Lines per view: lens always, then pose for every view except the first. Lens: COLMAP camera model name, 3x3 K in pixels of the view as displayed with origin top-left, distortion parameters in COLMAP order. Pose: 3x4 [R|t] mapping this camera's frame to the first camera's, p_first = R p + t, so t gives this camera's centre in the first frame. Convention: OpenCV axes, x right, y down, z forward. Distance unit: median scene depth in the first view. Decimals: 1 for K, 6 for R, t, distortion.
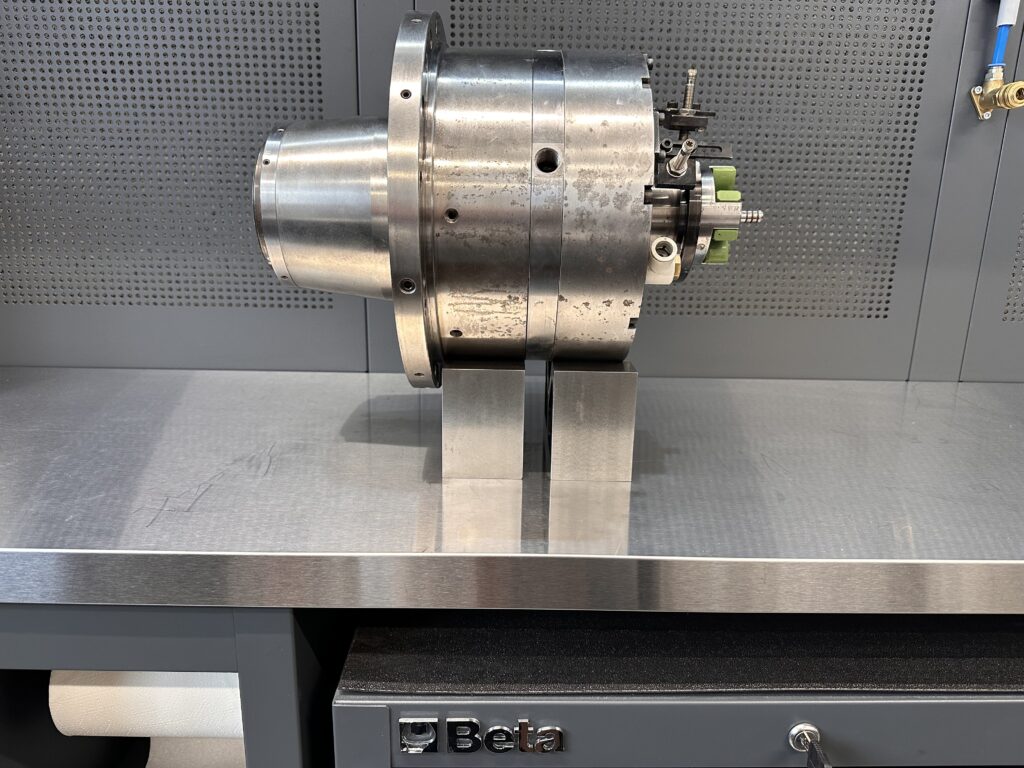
lens RADIAL K [[684.4, 0, 512.0], [0, 684.4, 384.0], [0, 0, 1]] dist [0.004420, 0.000768]
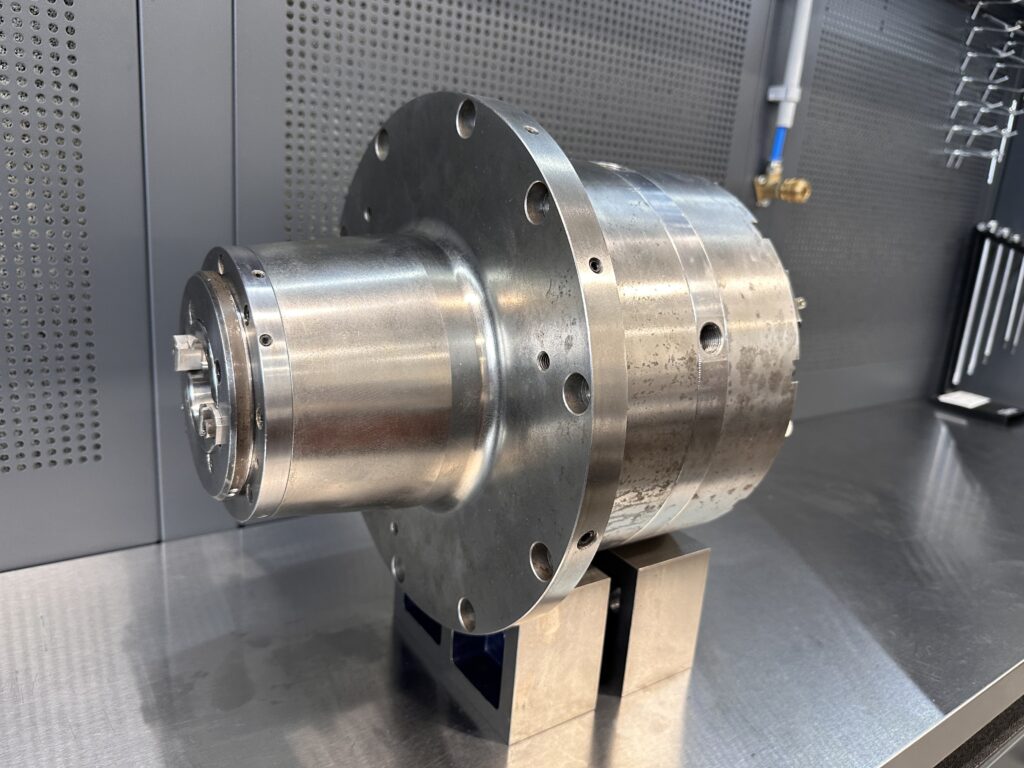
lens RADIAL K [[744.7, 0, 512.0], [0, 744.7, 384.0], [0, 0, 1]] dist [0.001527, 0.005907]
pose [[0.814917, -0.093379, 0.572006, -0.525516], [0.080185, 0.995609, 0.048296, -0.281017], [-0.574004, 0.006509, 0.818827, 0.368974]]
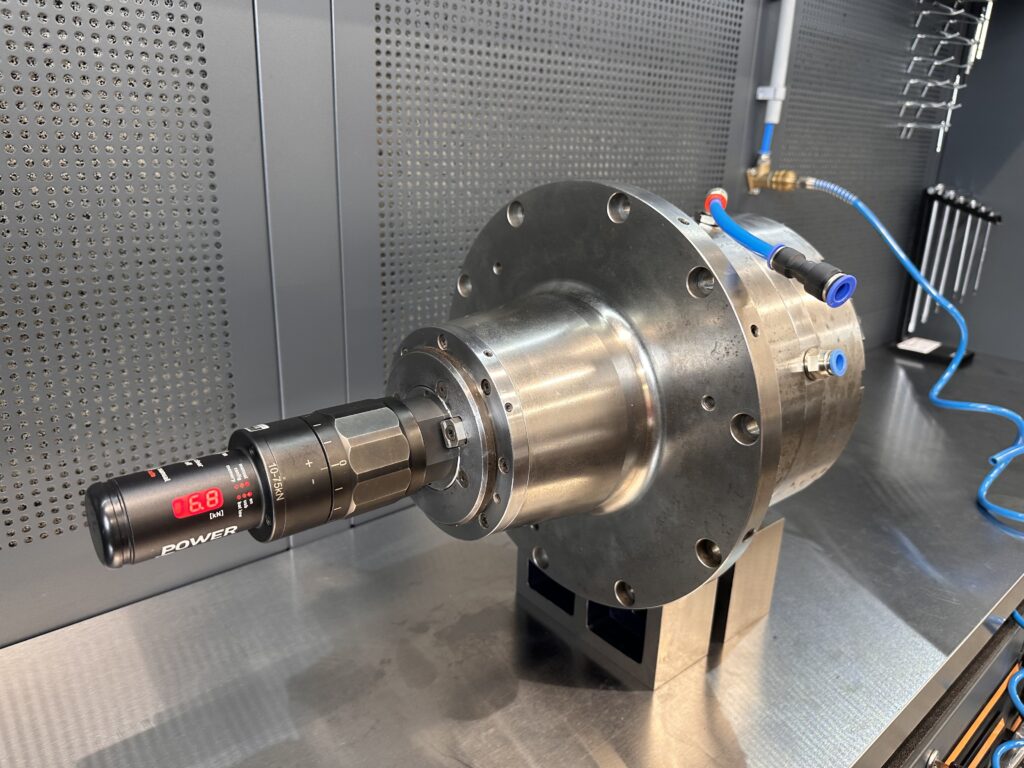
lens RADIAL K [[731.3, 0, 512.0], [0, 731.3, 384.0], [0, 0, 1]] dist [0.016440, -0.003447]
pose [[0.758463, -0.191104, 0.623068, -0.777110], [0.148838, 0.981568, 0.119881, -0.404032], [-0.634493, 0.001811, 0.772927, 0.382229]]
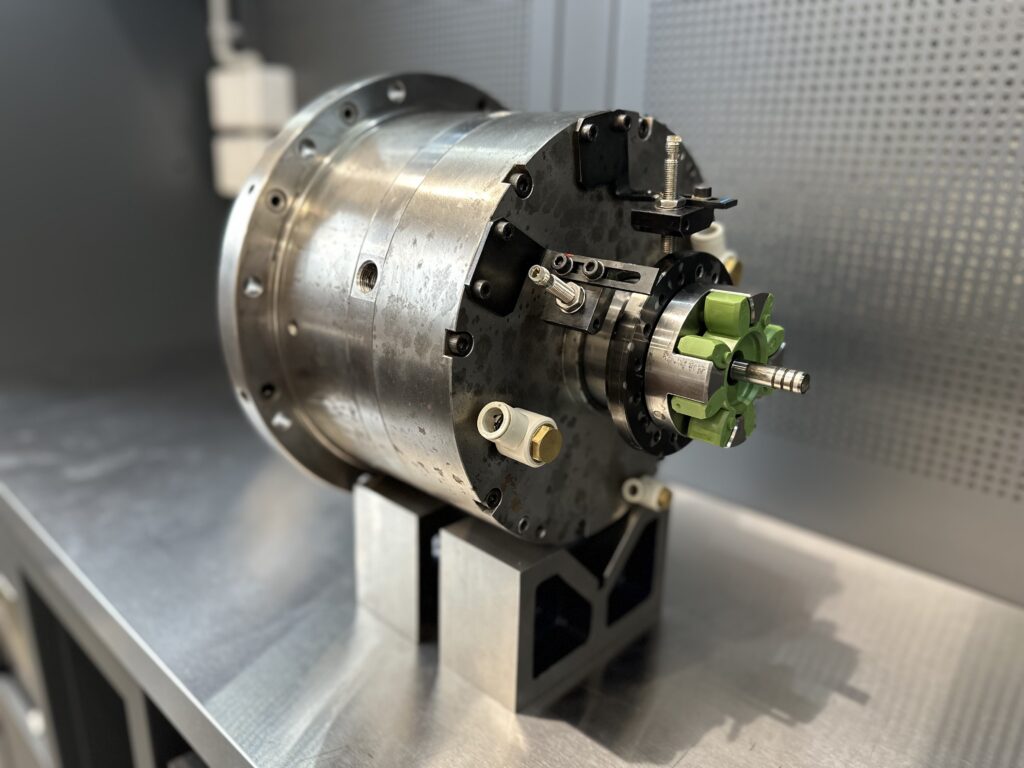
lens RADIAL K [[684.4, 0, 512.0], [0, 684.4, 384.0], [0, 0, 1]] dist [0.004420, 0.000768]
pose [[0.746949, 0.221531, -0.626890, 0.579757], [-0.205161, 0.973646, 0.099615, -0.268202], [0.632437, 0.054206, 0.772713, 0.428525]]
